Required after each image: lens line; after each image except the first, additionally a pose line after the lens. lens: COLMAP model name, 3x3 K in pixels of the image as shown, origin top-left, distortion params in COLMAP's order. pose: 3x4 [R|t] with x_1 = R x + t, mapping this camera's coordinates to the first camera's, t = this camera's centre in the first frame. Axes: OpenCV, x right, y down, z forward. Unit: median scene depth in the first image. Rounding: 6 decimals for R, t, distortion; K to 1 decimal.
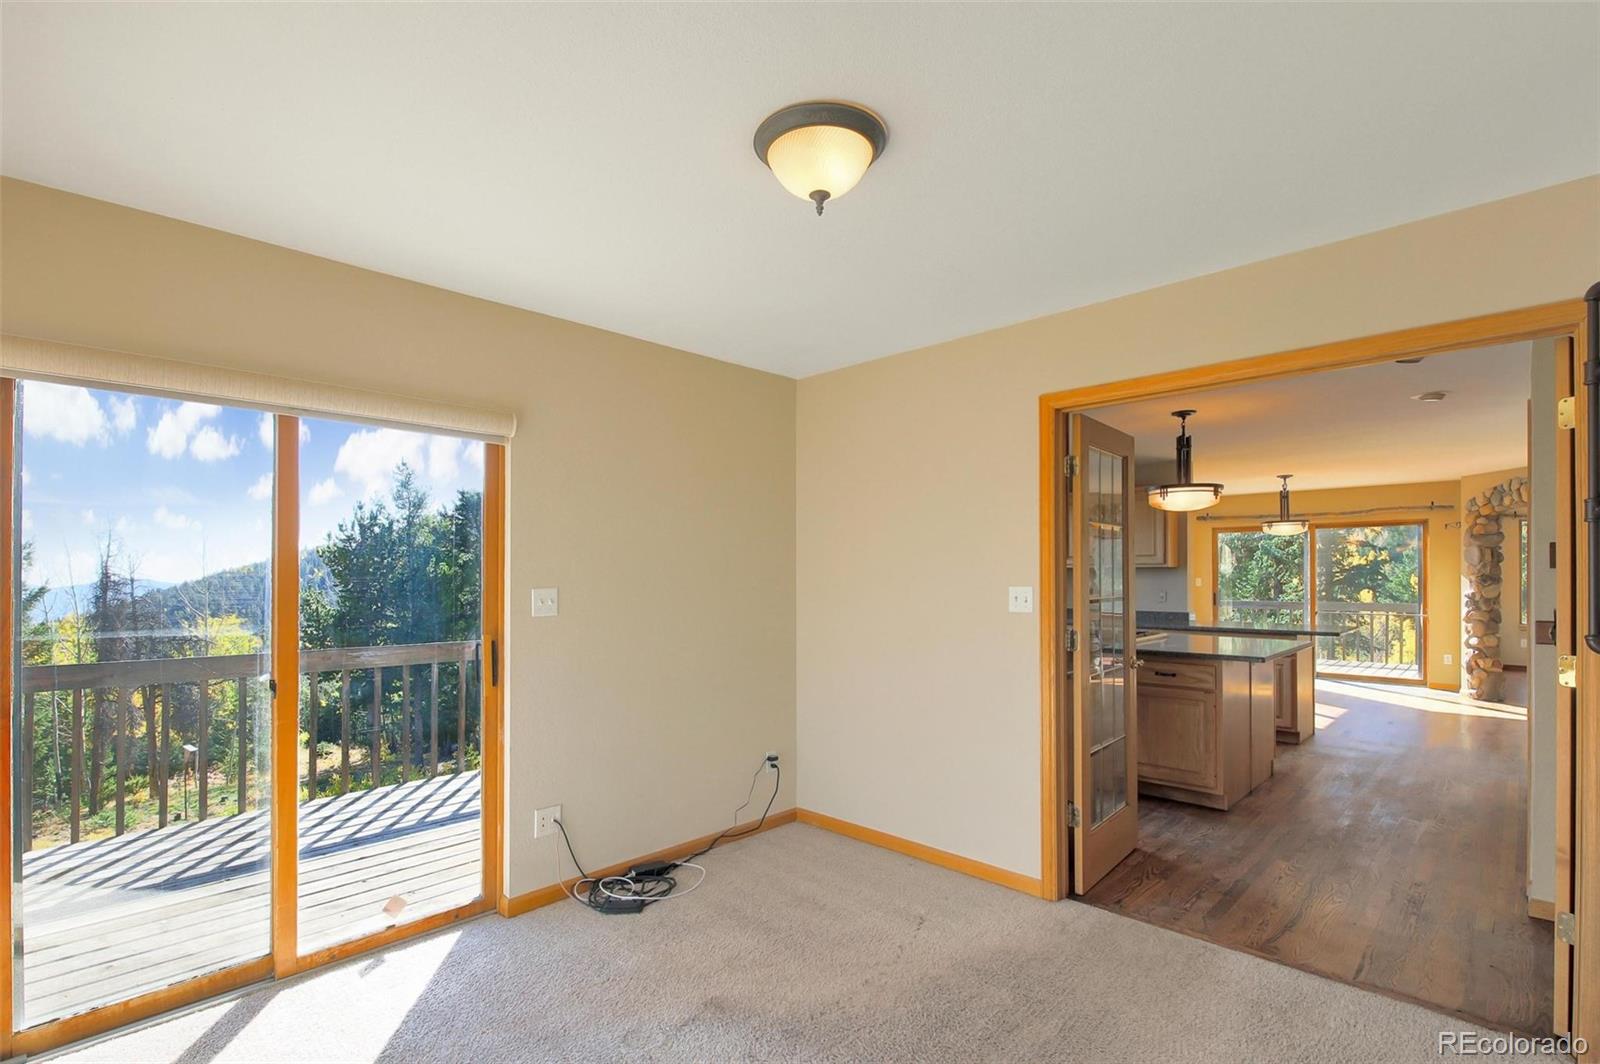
lens RADIAL K [[740.7, 0, 795.8], [0, 740.7, 576.1], [0, 0, 1]] dist [0.000369, 0.000020]
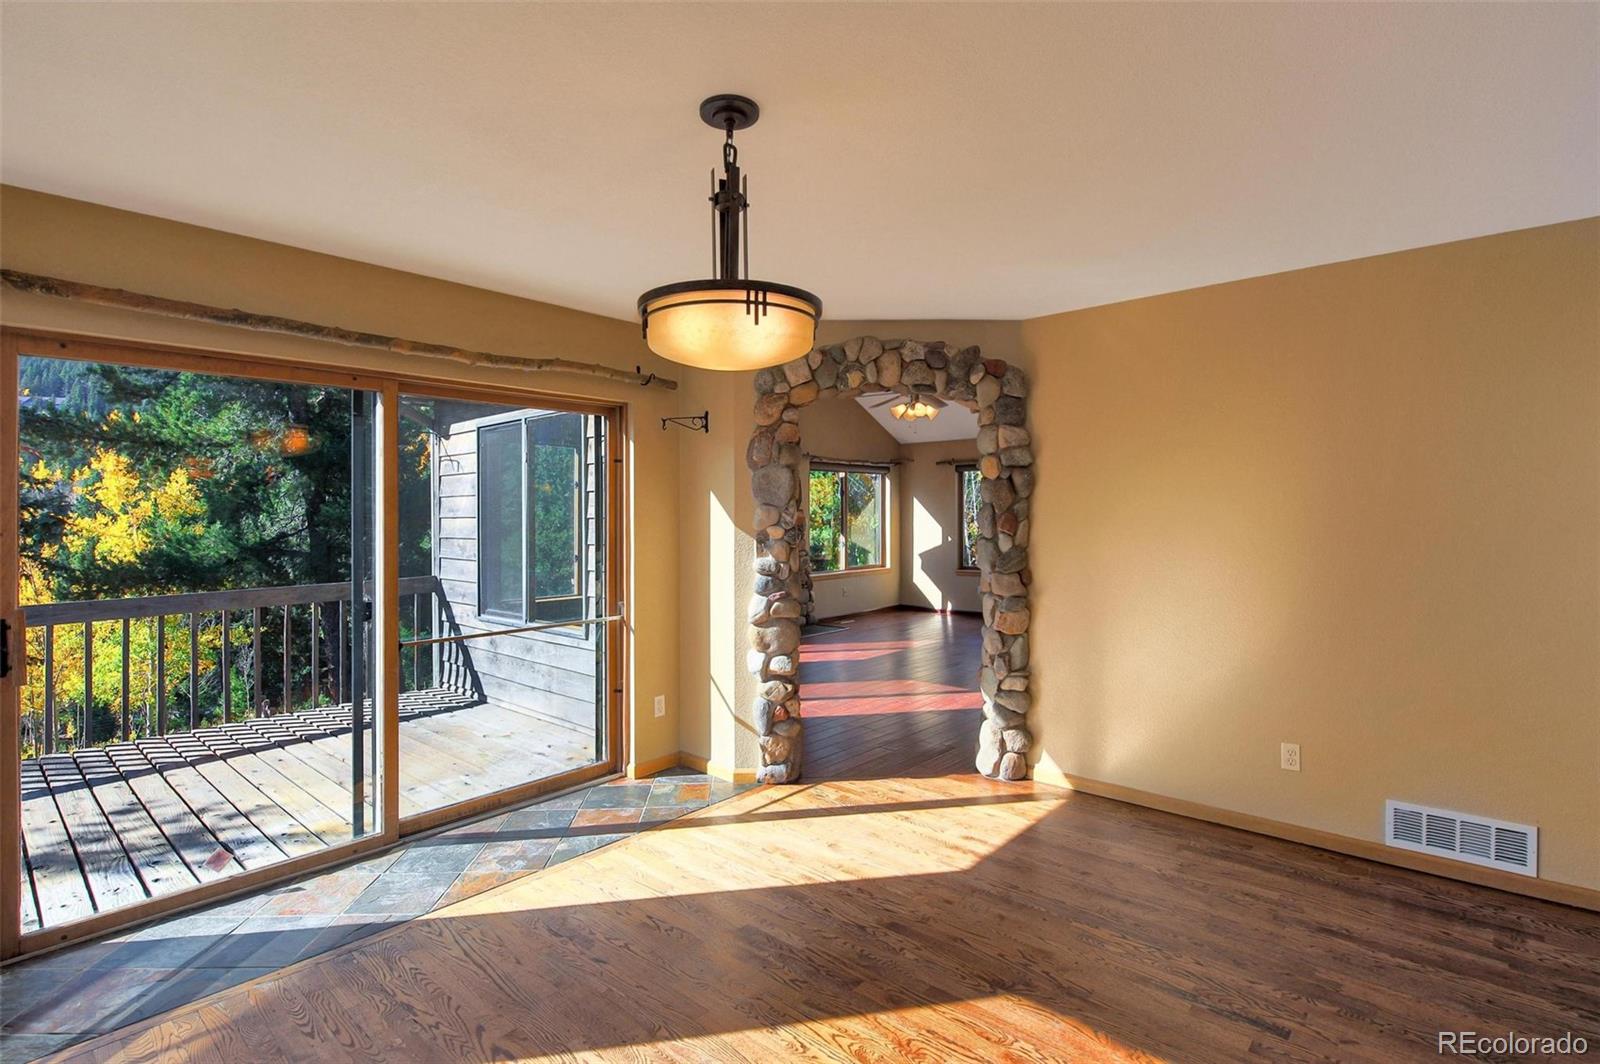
lens RADIAL K [[750.0, 0, 803.8], [0, 750.0, 533.1], [0, 0, 1]] dist [0.001032, -0.010251]
pose [[-0.048081, -0.010301, 0.998790, 0.191631], [0.003651, 0.999938, 0.010488, -0.001283], [-0.998837, 0.004151, -0.048041, 0.450449]]
